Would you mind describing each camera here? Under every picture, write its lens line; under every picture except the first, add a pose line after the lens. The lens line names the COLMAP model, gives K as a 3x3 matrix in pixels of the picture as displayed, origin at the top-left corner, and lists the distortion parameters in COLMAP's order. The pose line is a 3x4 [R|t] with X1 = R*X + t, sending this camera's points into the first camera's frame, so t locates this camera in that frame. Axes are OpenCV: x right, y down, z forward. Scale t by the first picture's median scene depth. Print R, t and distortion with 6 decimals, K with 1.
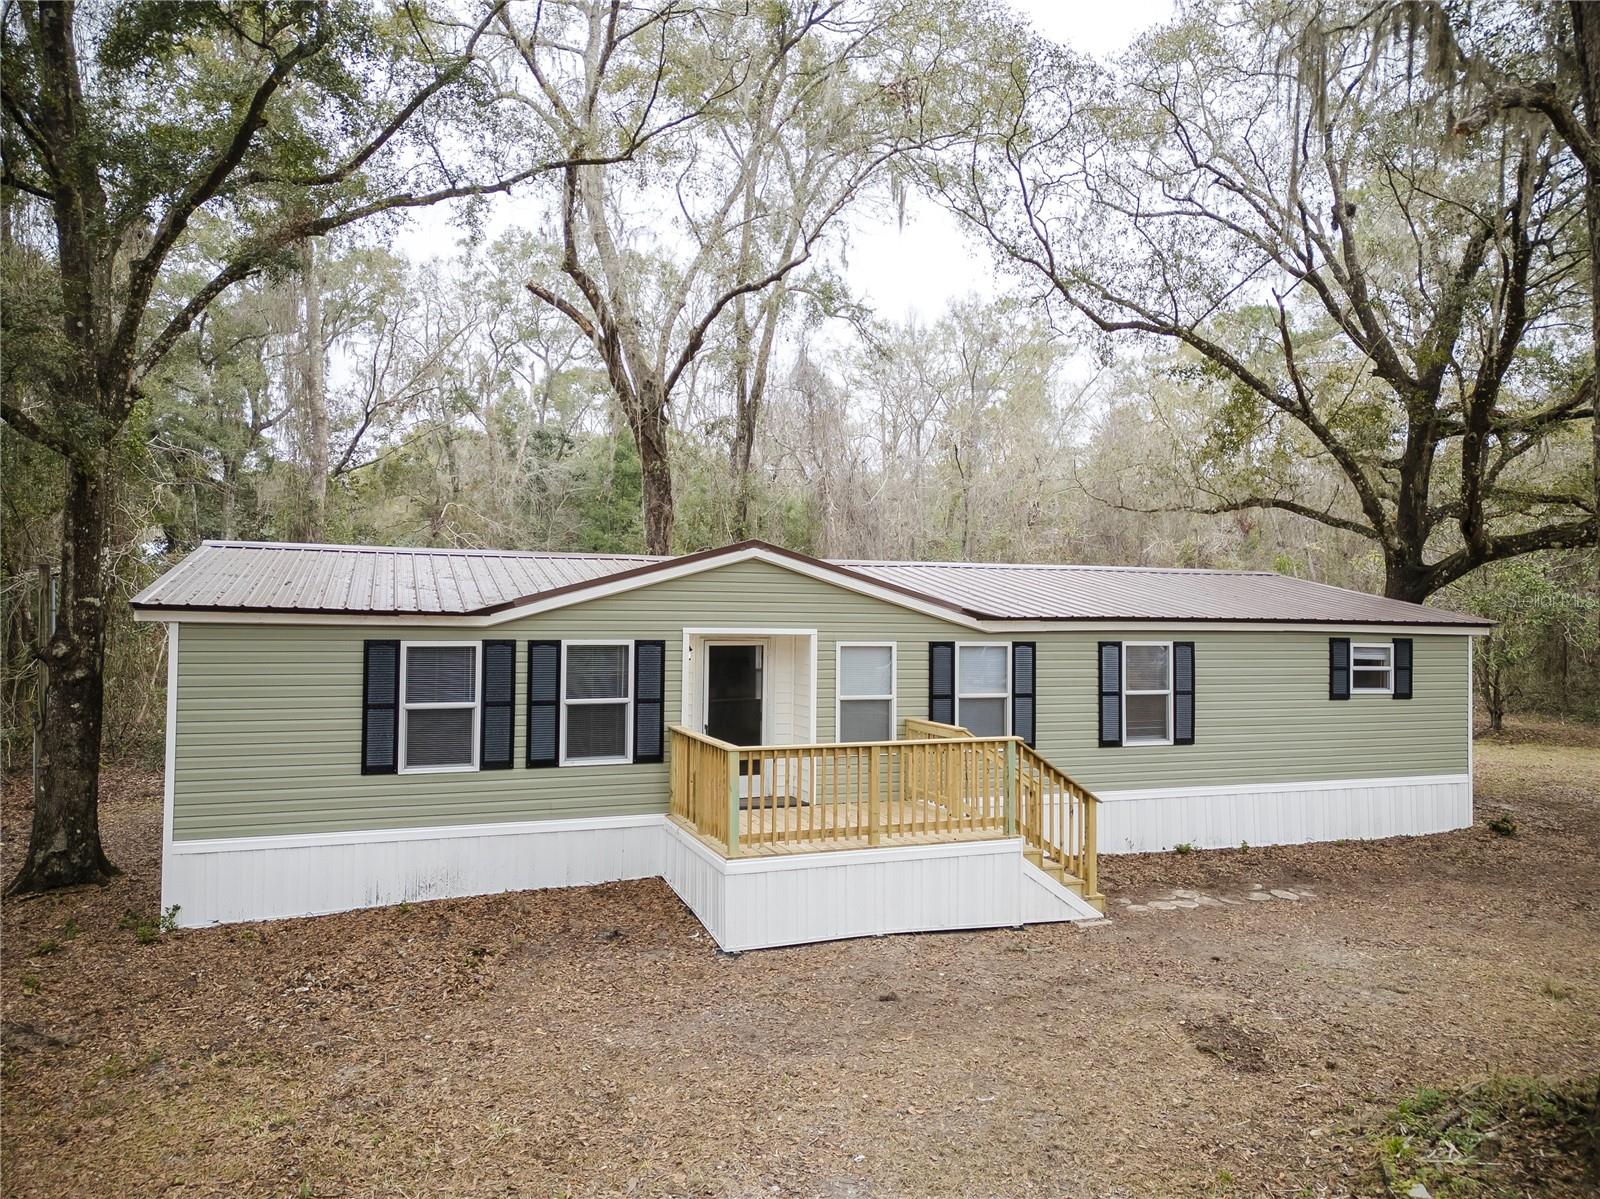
lens RADIAL K [[1132.5, 0, 805.2], [0, 1132.5, 601.2], [0, 0, 1]] dist [0.071596, -0.073378]
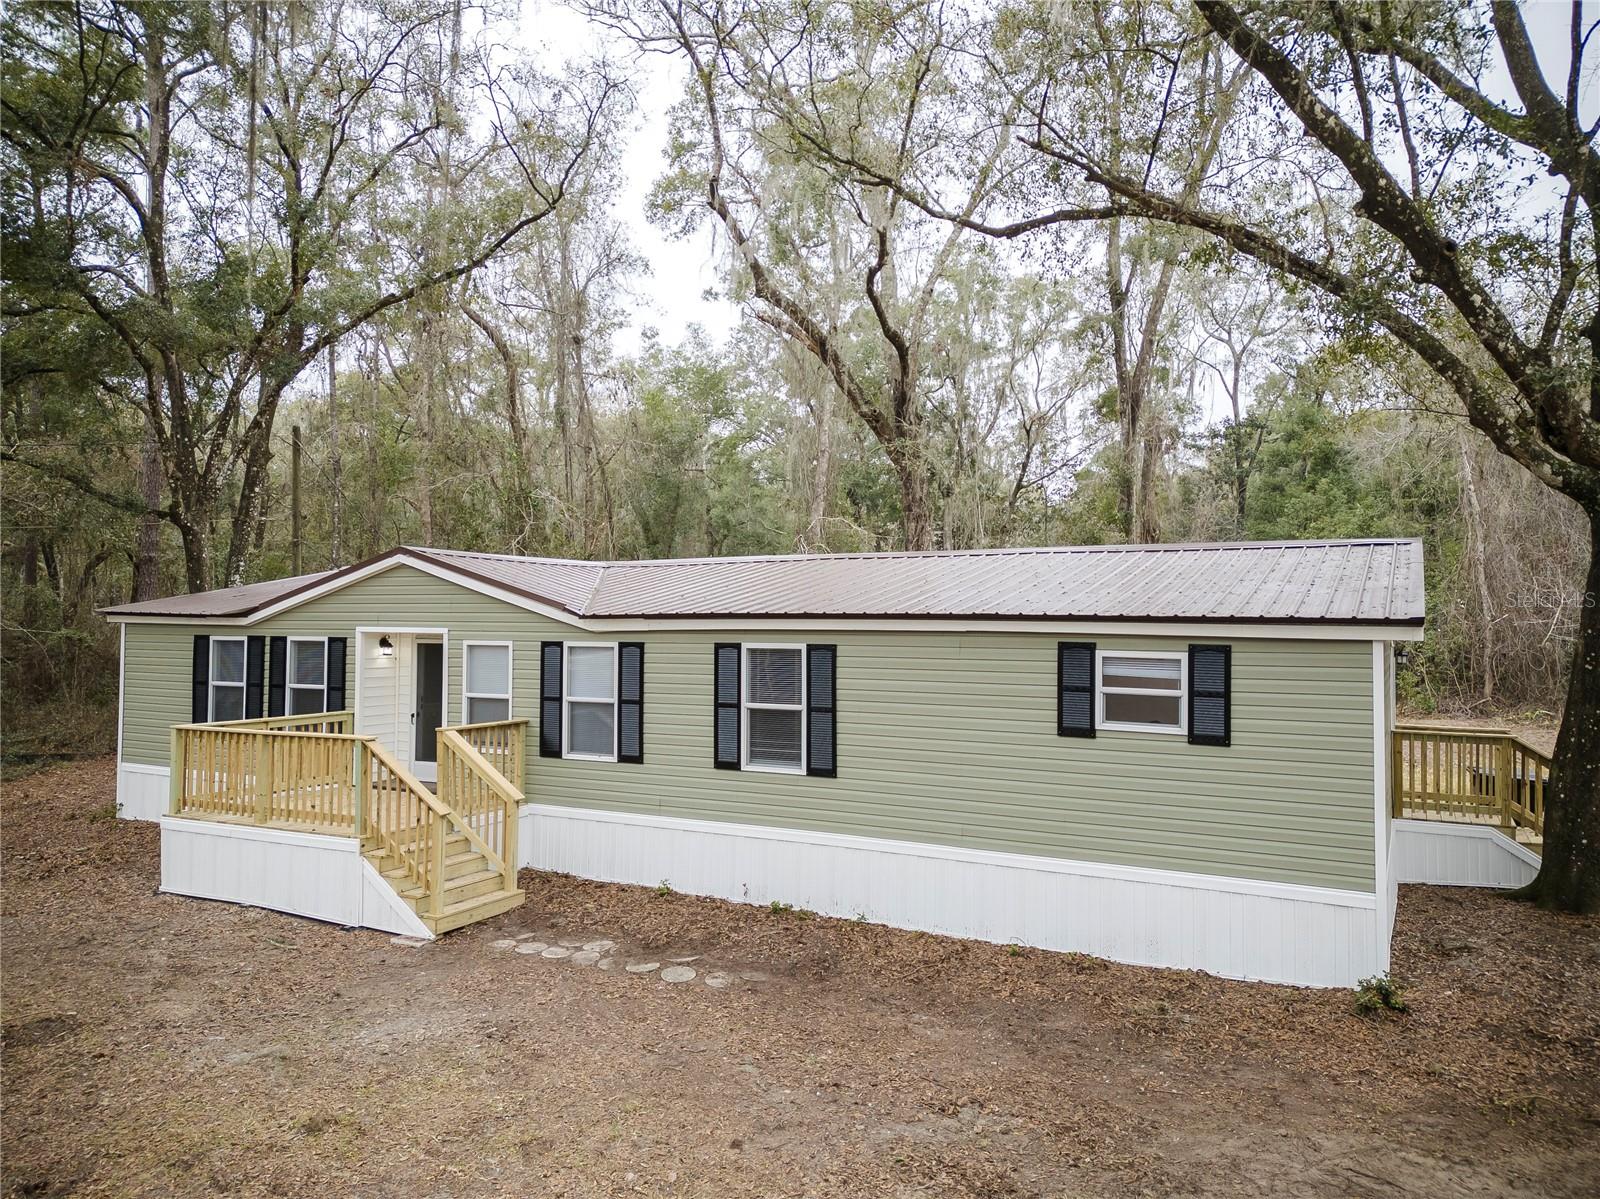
lens RADIAL K [[1132.5, 0, 805.2], [0, 1132.5, 601.2], [0, 0, 1]] dist [0.071596, -0.073378]
pose [[0.655425, -0.021303, -0.754960, 0.960084], [0.010491, 0.999762, -0.019103, 0.021613], [0.755187, 0.004601, 0.655493, 0.510019]]
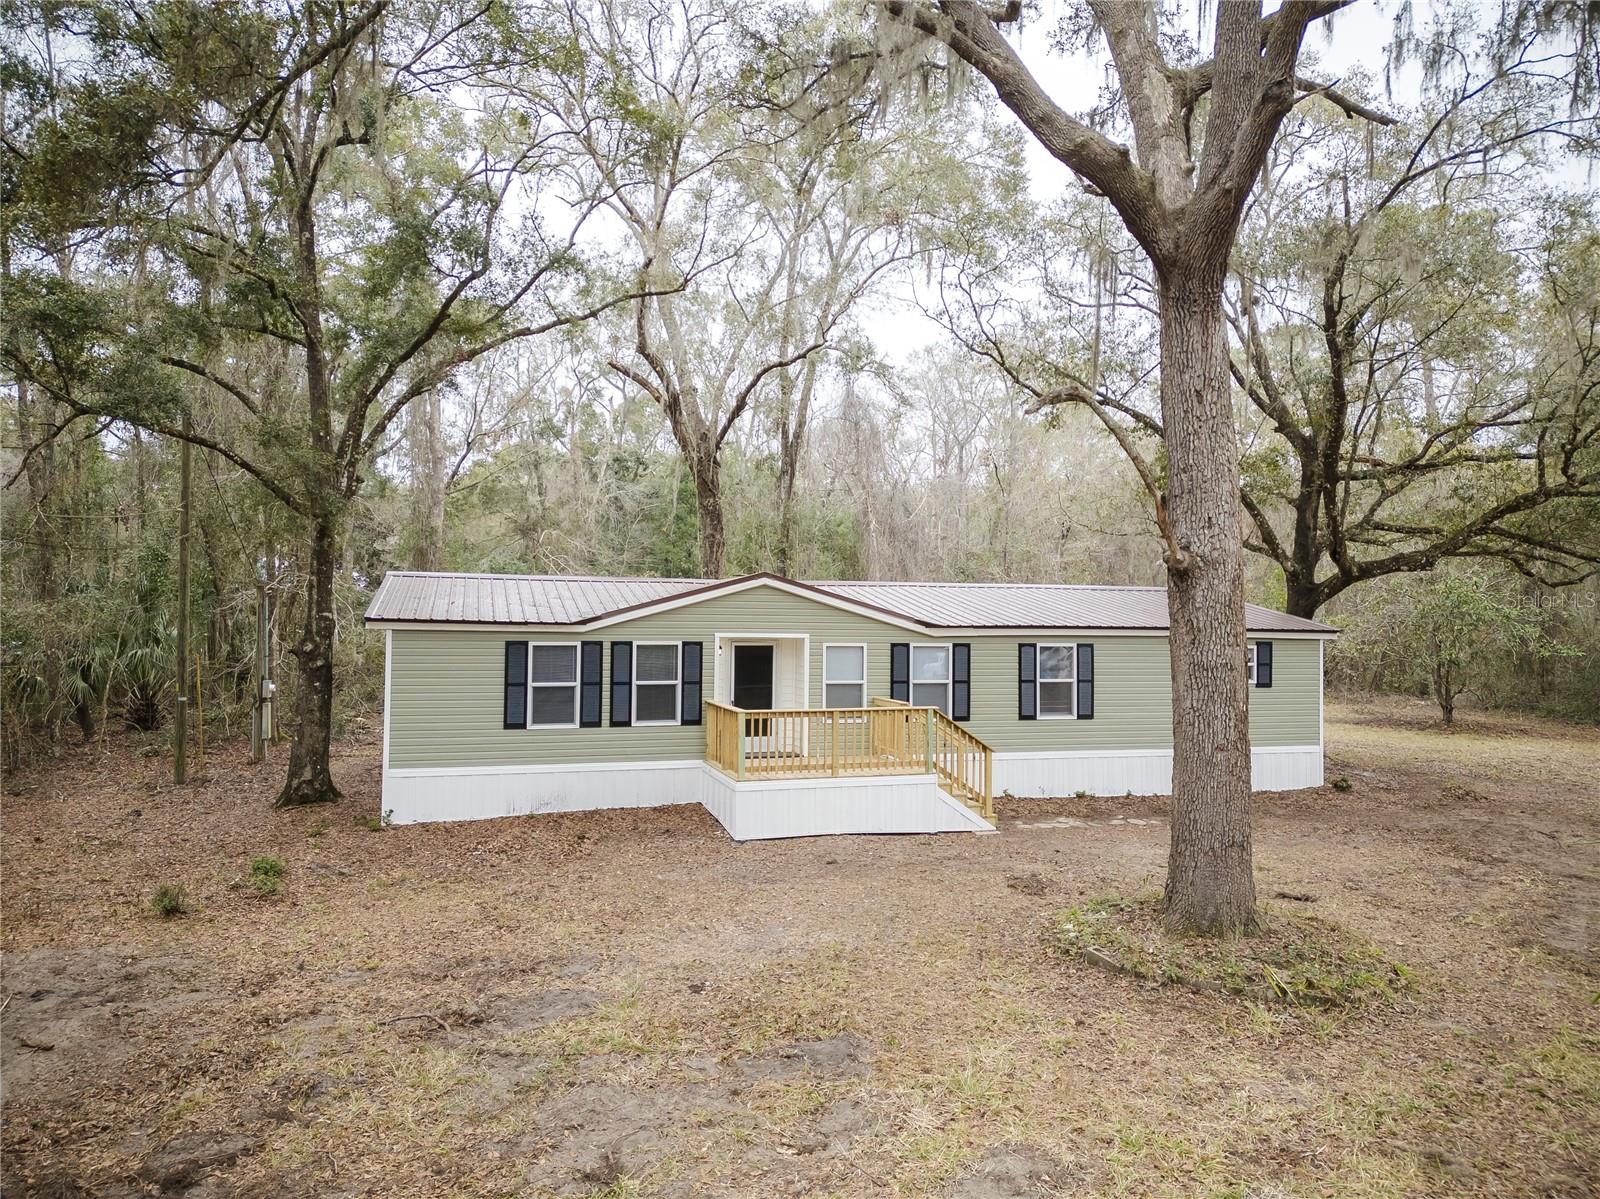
lens RADIAL K [[1132.5, 0, 805.2], [0, 1132.5, 601.2], [0, 0, 1]] dist [0.071596, -0.073378]
pose [[0.997876, -0.000529, -0.065144, 0.091446], [0.000327, 0.999995, -0.003107, -0.011591], [0.065146, 0.003079, 0.997871, -0.398113]]
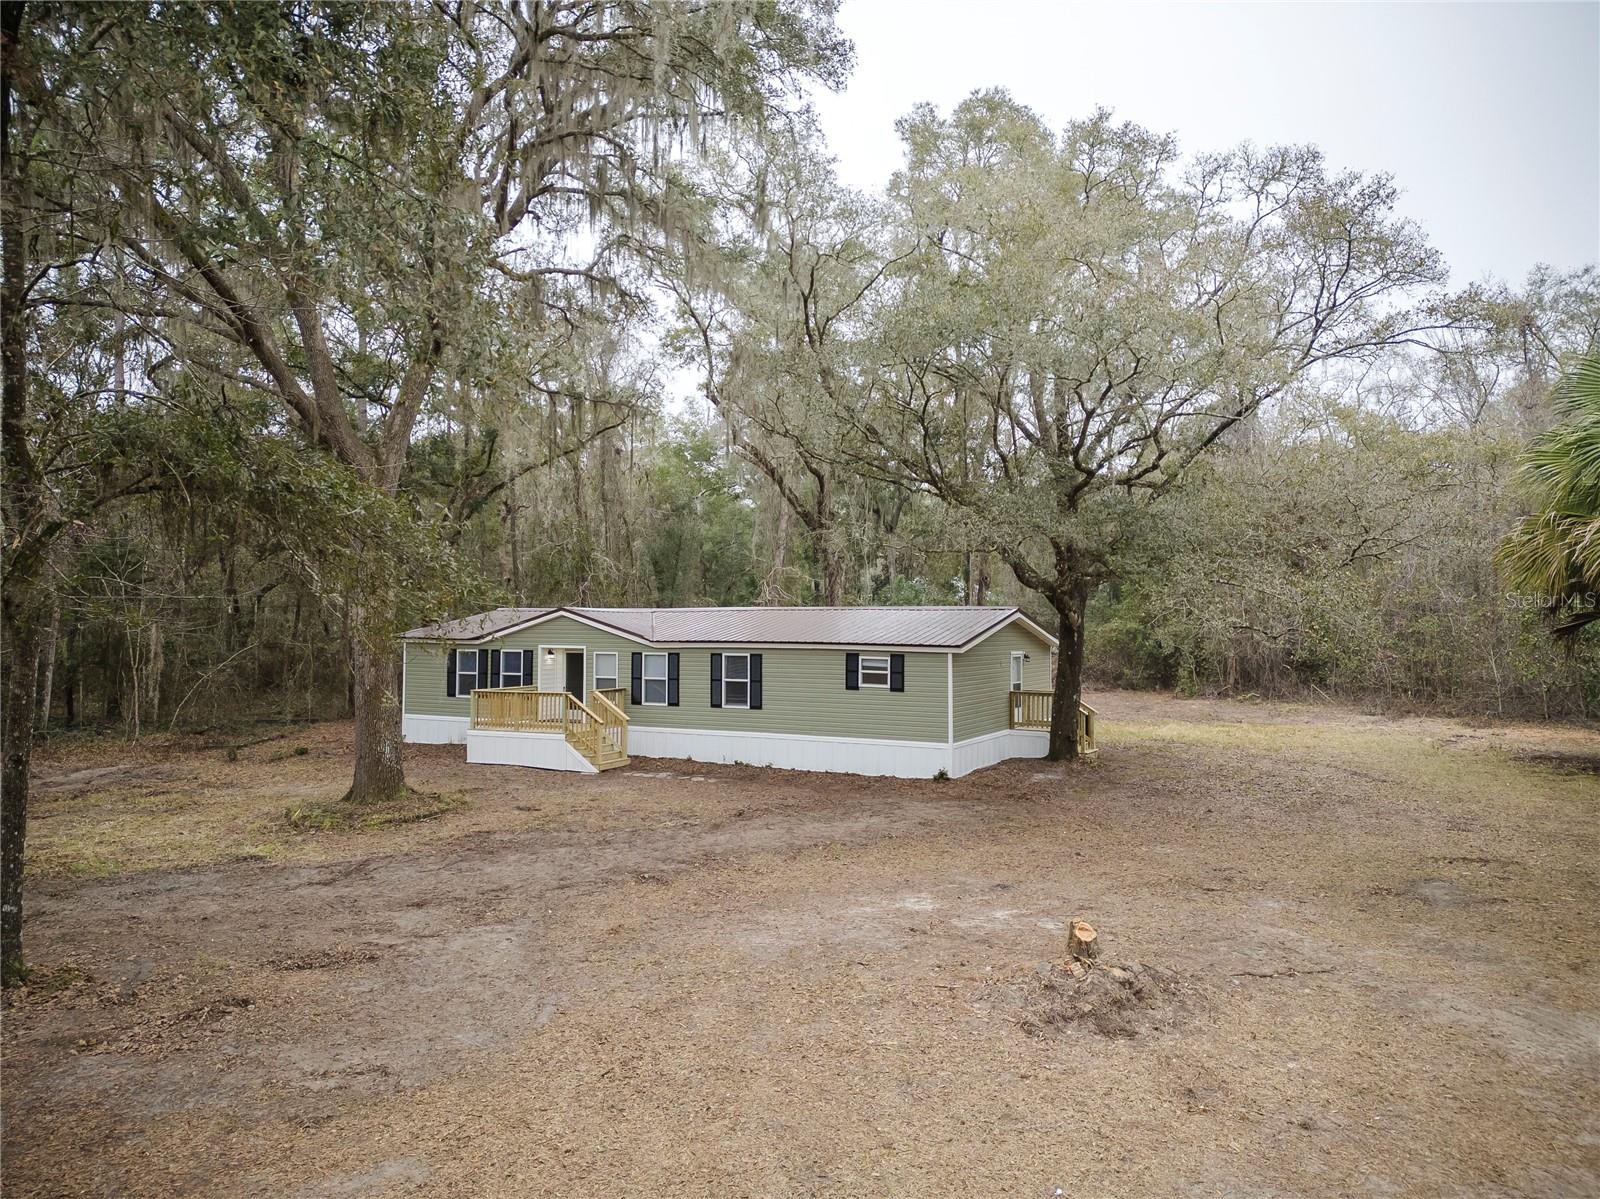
lens RADIAL K [[1135.6, 0, 820.1], [0, 1135.6, 601.0], [0, 0, 1]] dist [0.064992, -0.001211]
pose [[0.672160, -0.023155, -0.740044, 1.876599], [0.011844, 0.999719, -0.020523, -0.012603], [0.740311, 0.005030, 0.672245, -0.180412]]
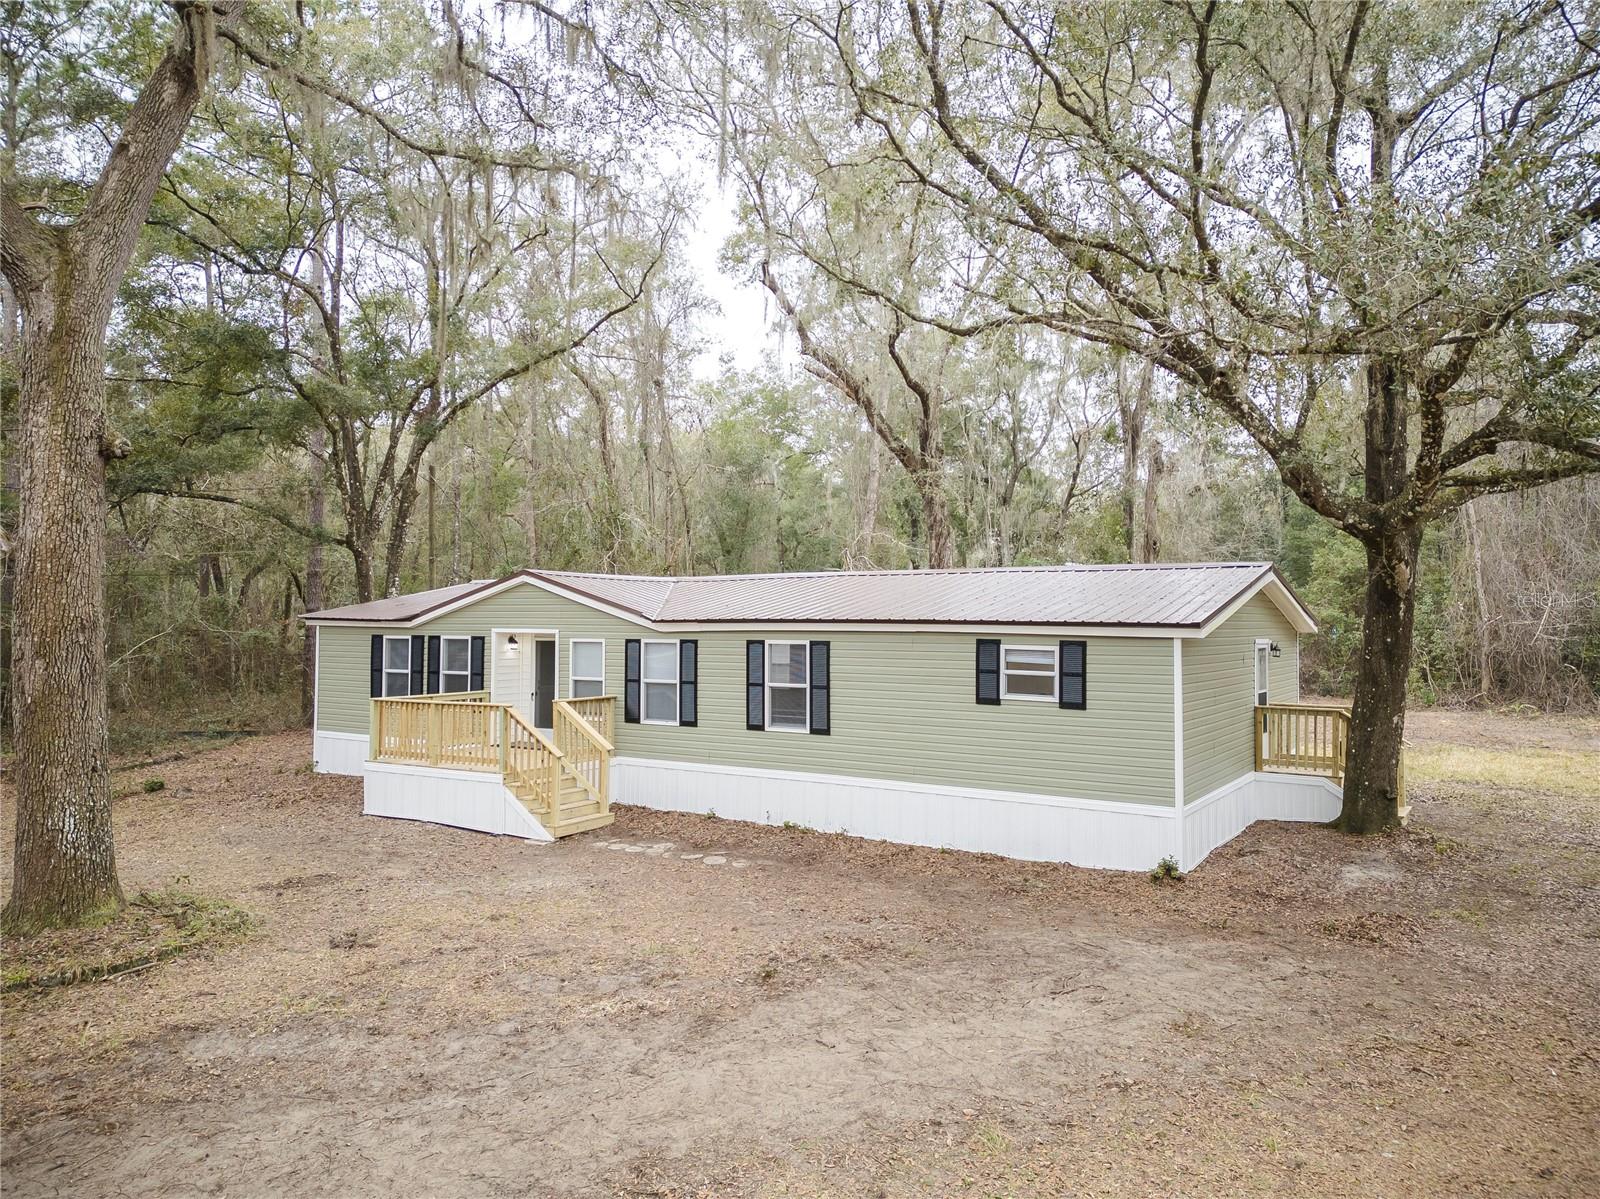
lens RADIAL K [[1132.5, 0, 805.2], [0, 1132.5, 601.2], [0, 0, 1]] dist [0.071596, -0.073378]
pose [[0.596500, -0.022941, -0.802285, 1.267848], [0.011665, 0.999734, -0.019914, 0.019538], [0.802529, 0.002520, 0.596608, 0.354333]]
